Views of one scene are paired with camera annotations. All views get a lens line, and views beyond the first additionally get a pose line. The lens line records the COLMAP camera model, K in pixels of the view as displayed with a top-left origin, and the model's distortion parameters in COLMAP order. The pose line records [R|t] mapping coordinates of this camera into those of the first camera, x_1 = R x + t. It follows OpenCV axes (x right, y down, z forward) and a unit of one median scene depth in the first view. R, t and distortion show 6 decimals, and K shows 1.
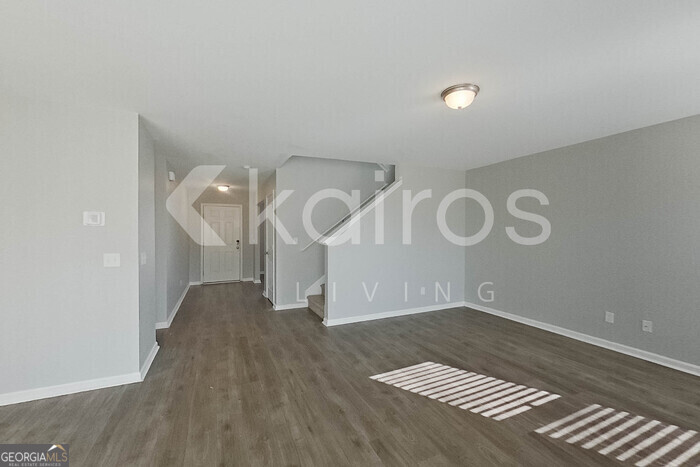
lens RADIAL K [[295.5, 0, 350.0], [0, 295.5, 233.5], [0, 0, 1]] dist [-0.000223, -0.000019]
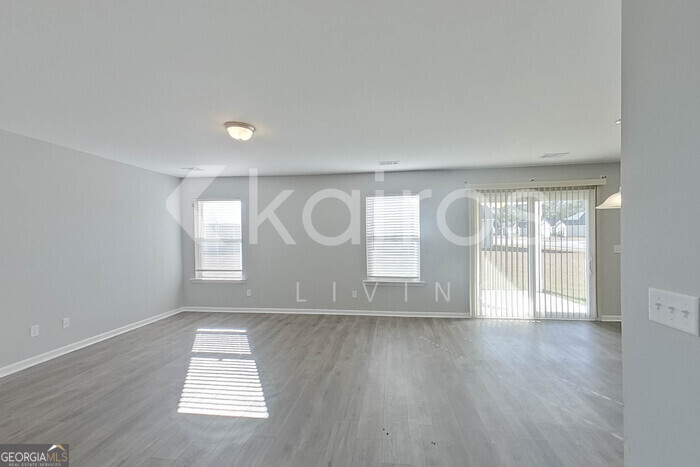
lens RADIAL K [[295.5, 0, 350.0], [0, 295.5, 233.5], [0, 0, 1]] dist [-0.000223, -0.000019]
pose [[-0.847578, 0.008365, 0.530605, -0.620159], [0.008700, 0.999960, -0.001868, -0.021454], [-0.530599, 0.003033, -0.847617, 1.639232]]
